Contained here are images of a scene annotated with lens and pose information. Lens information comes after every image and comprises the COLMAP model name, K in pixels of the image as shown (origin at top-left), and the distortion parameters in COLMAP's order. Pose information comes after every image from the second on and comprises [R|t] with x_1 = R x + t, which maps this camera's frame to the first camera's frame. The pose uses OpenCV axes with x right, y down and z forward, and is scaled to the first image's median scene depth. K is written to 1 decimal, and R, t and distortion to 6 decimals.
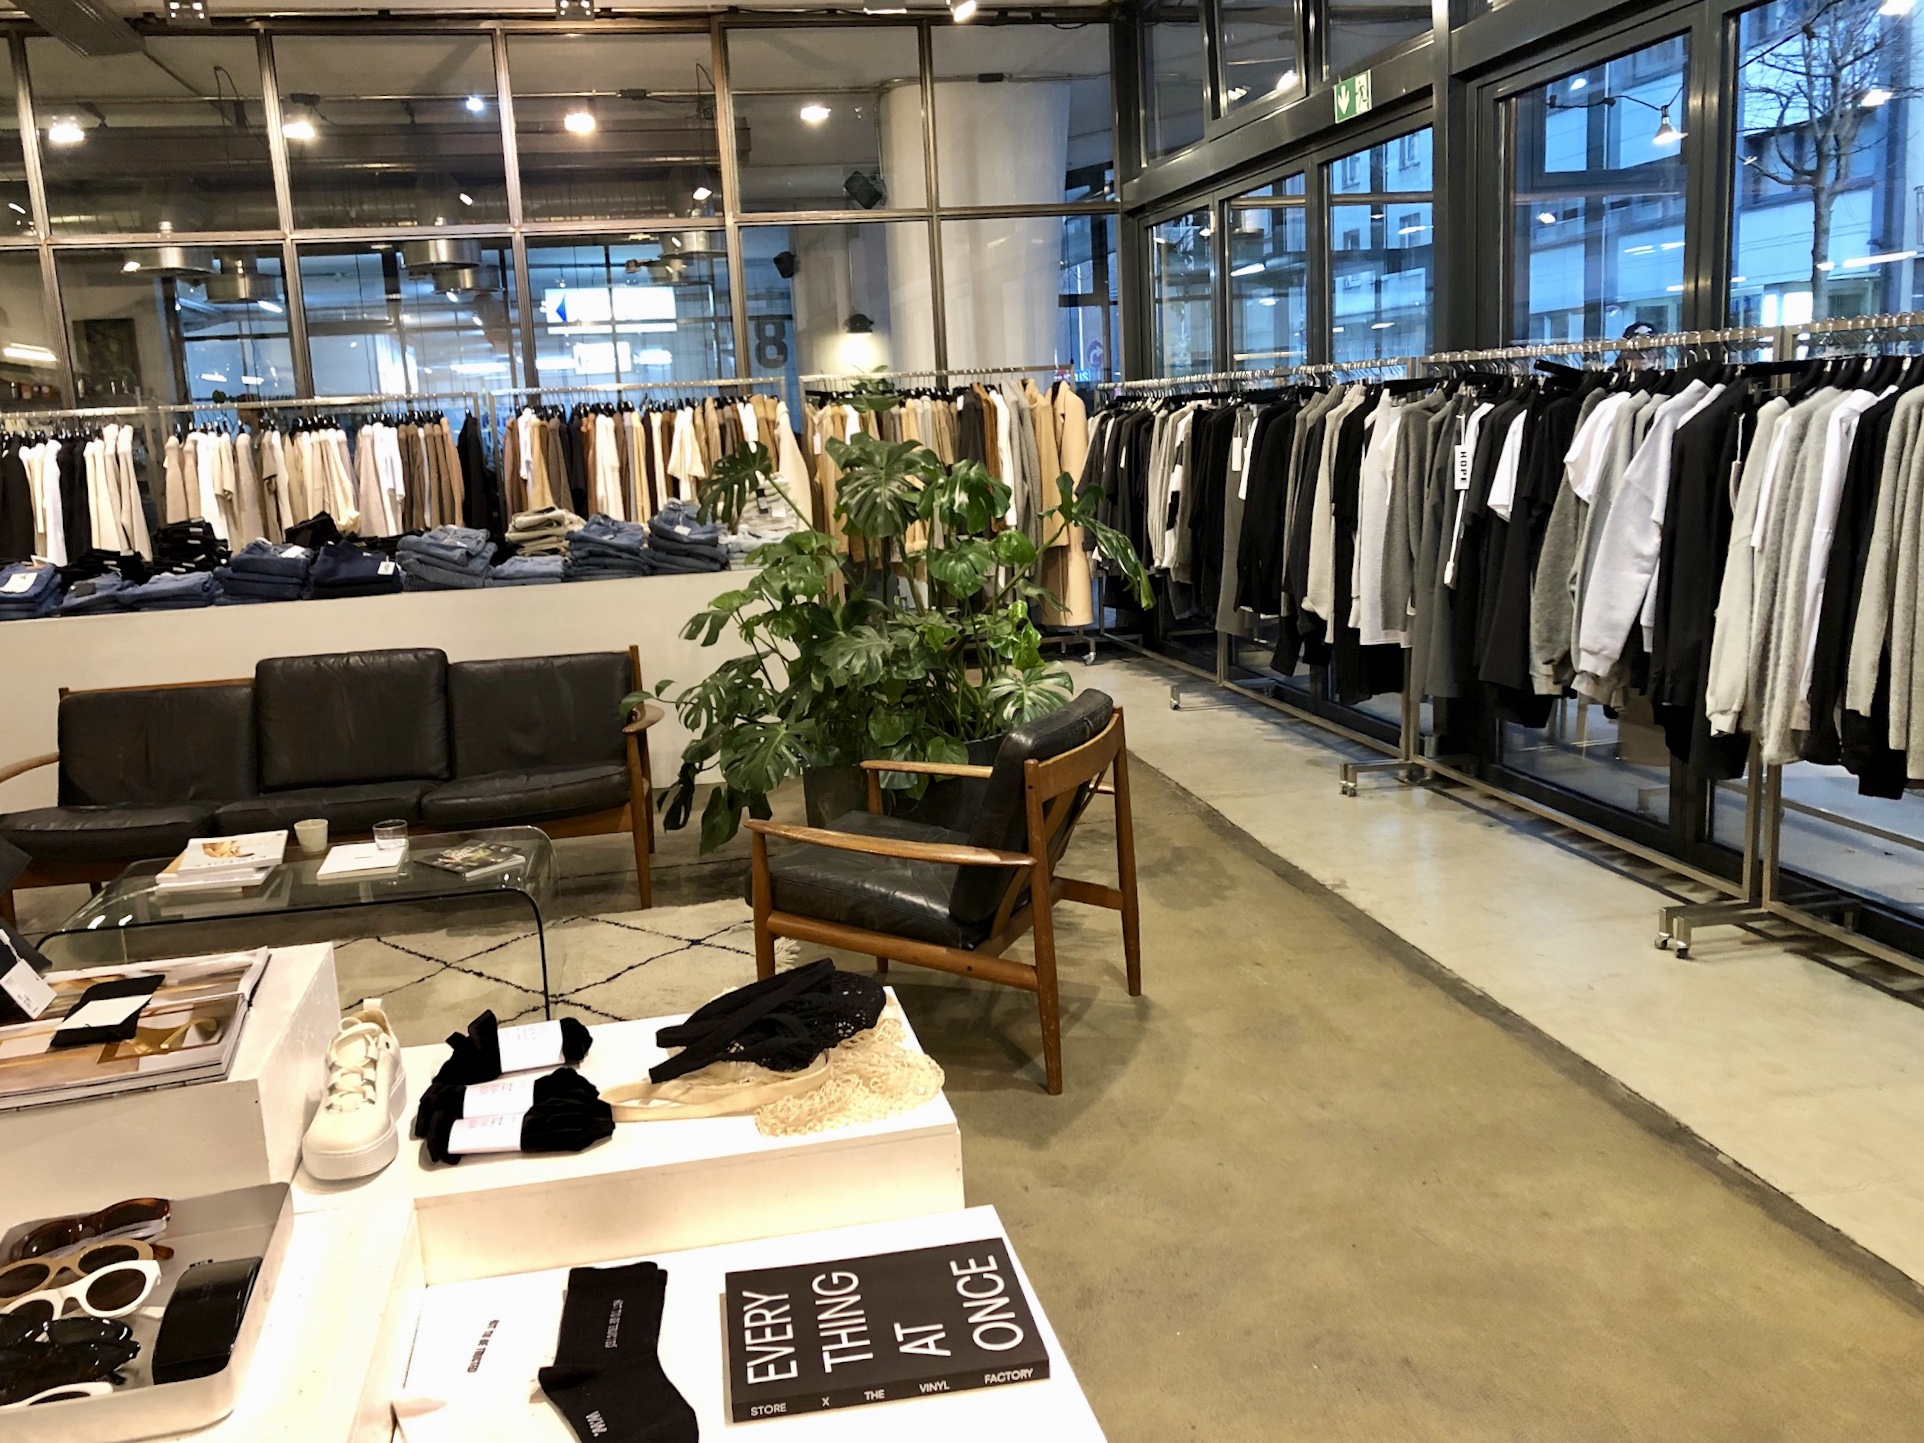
lens RADIAL K [[1589.3, 0, 961.0], [0, 1589.3, 720.4], [0, 0, 1]] dist [0.004096, -0.004095]
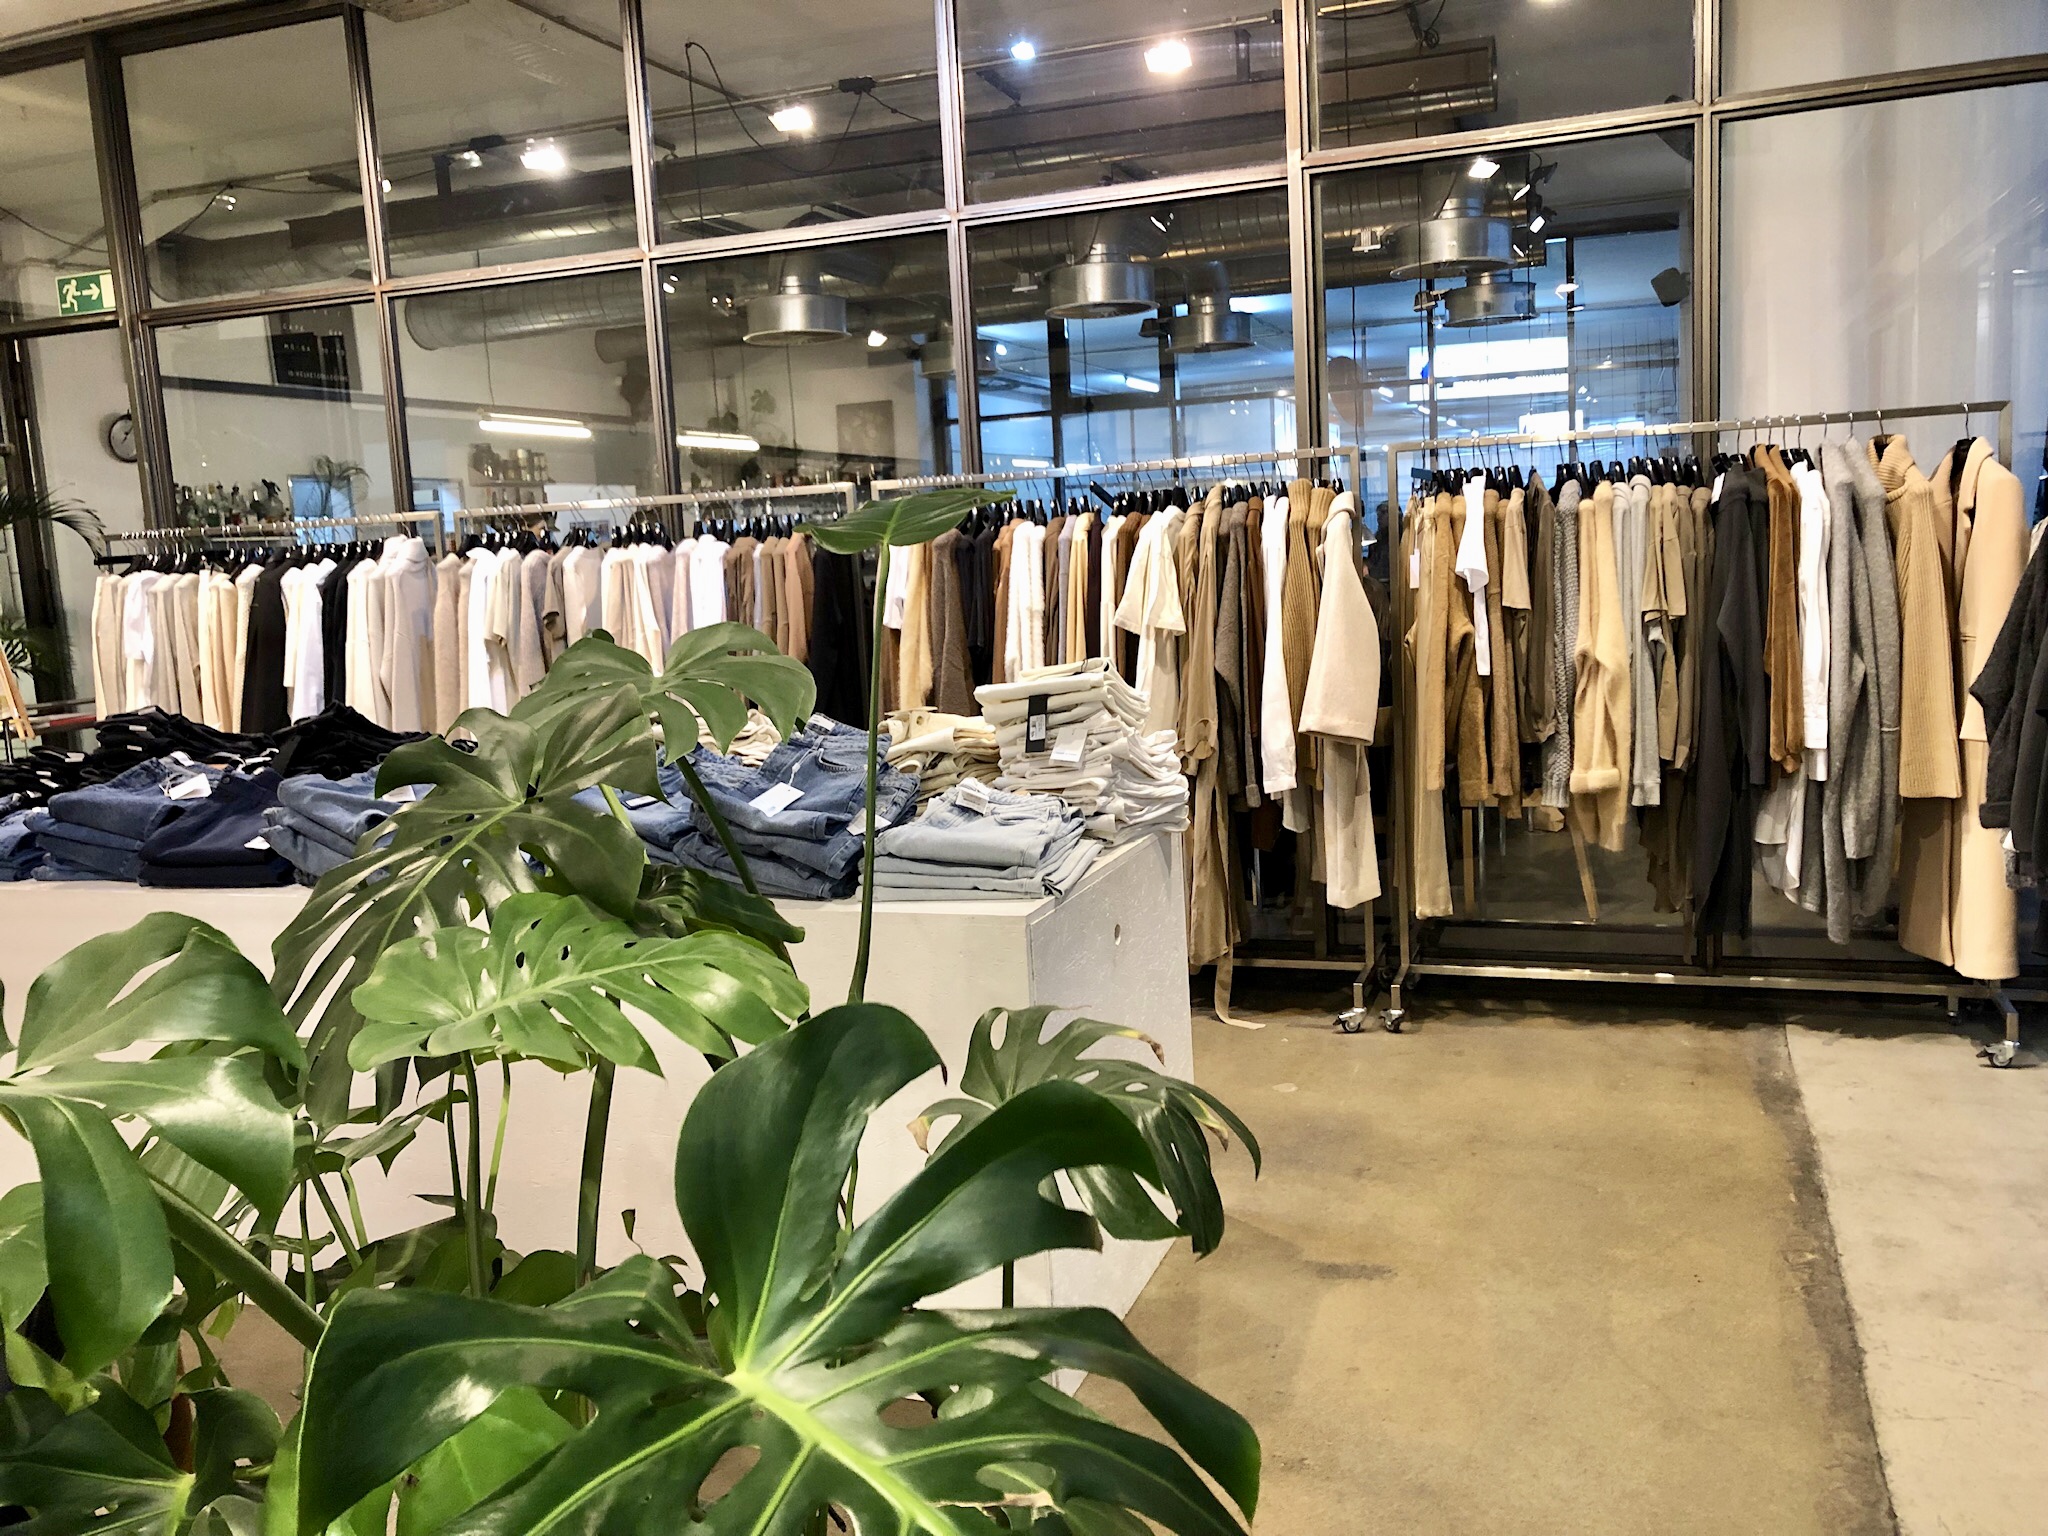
lens RADIAL K [[1691.7, 0, 1019.1], [0, 1691.7, 765.4], [0, 0, 1]] dist [0.004096, -0.004095]
pose [[0.855510, 0.070389, -0.512980, 0.087641], [-0.087279, 0.996144, -0.008870, -0.095163], [0.510378, 0.052360, 0.858355, 0.465456]]
